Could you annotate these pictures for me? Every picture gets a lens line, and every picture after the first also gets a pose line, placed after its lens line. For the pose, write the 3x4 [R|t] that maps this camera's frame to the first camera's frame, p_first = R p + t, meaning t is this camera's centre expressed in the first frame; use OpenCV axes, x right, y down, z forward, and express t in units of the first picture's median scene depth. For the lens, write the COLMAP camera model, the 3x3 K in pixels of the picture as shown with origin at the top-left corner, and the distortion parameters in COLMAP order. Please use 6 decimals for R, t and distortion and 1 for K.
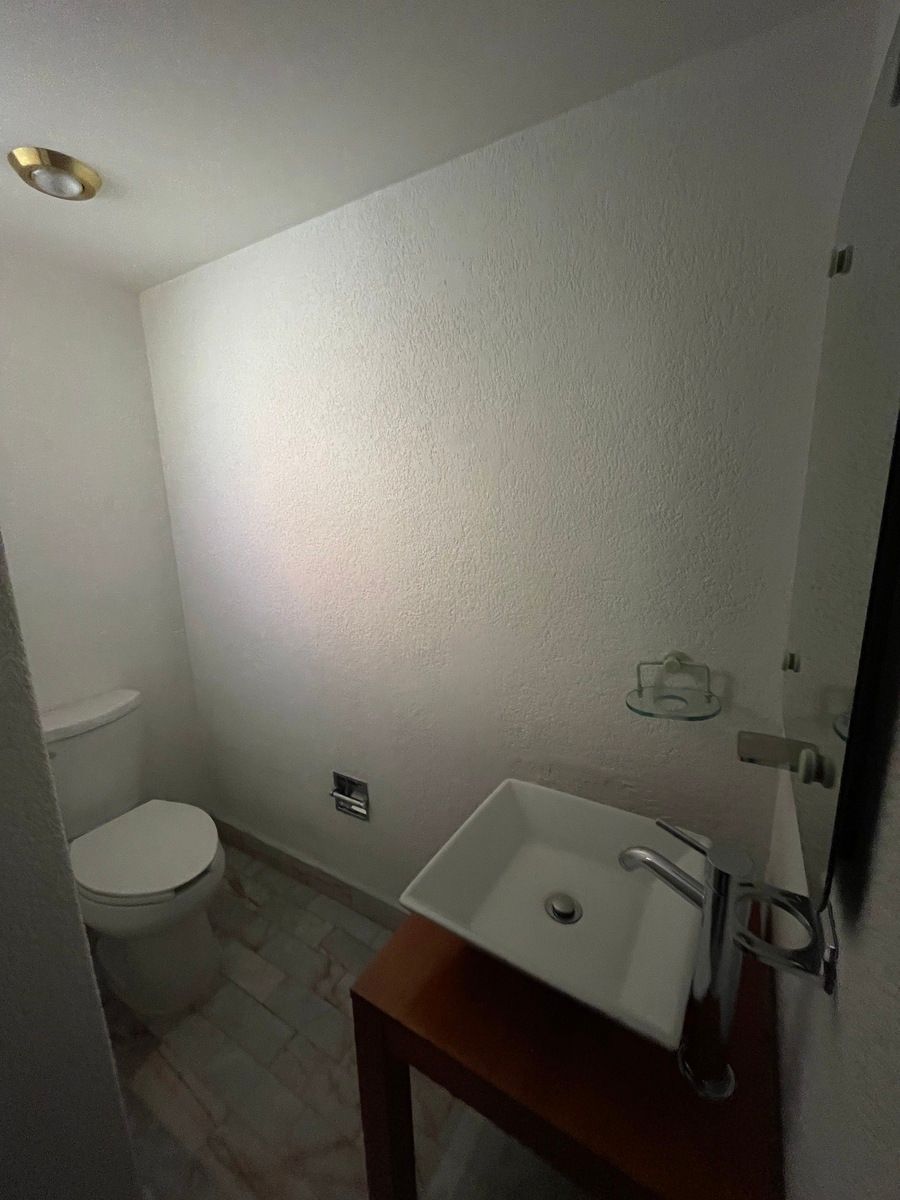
lens RADIAL K [[487.4, 0, 453.7], [0, 487.4, 605.3], [0, 0, 1]] dist [0.003620, -0.000704]
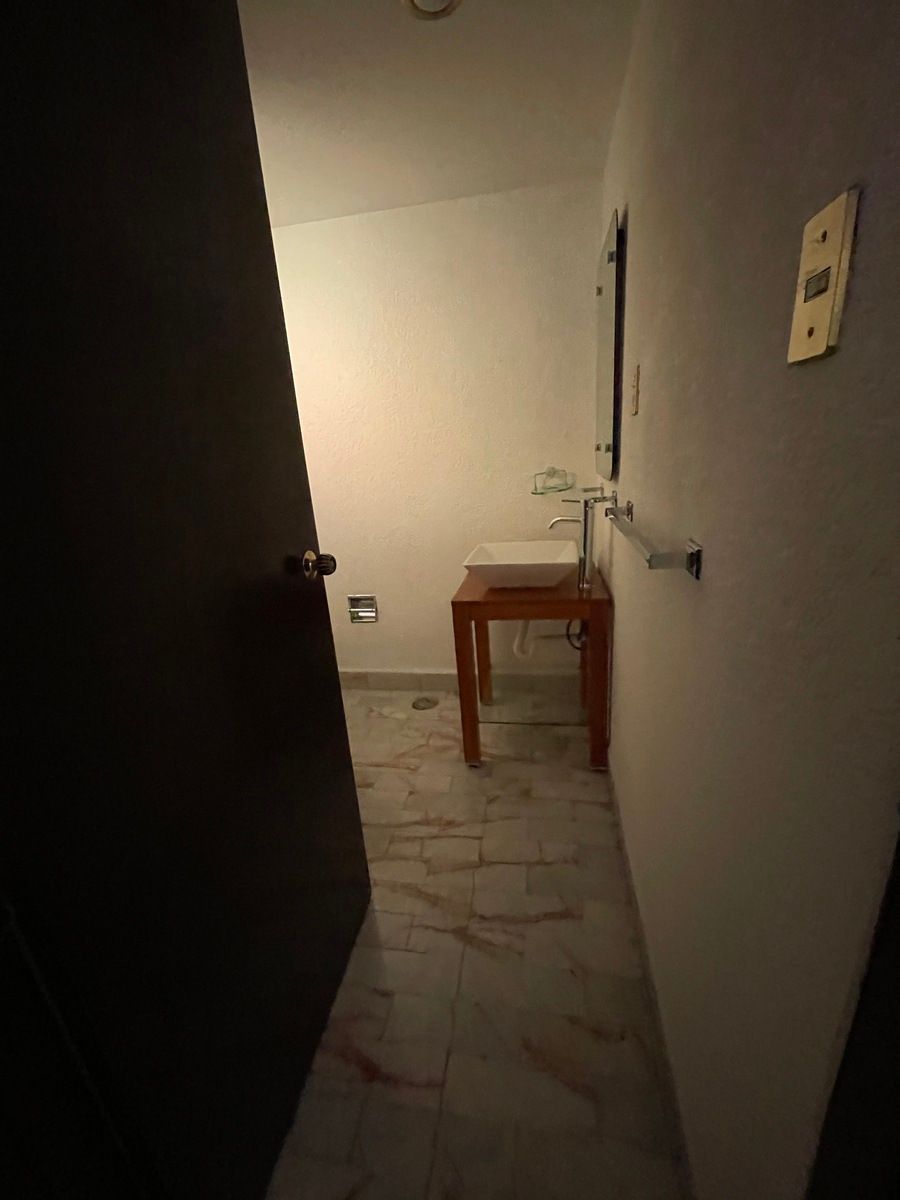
lens RADIAL K [[487.4, 0, 450.5], [0, 487.4, 596.8], [0, 0, 1]] dist [0.003620, -0.000704]
pose [[0.937856, -0.155847, 0.310061, -0.637511], [0.127379, 0.985717, 0.110163, 0.334231], [-0.322801, -0.063822, 0.944313, -0.820366]]
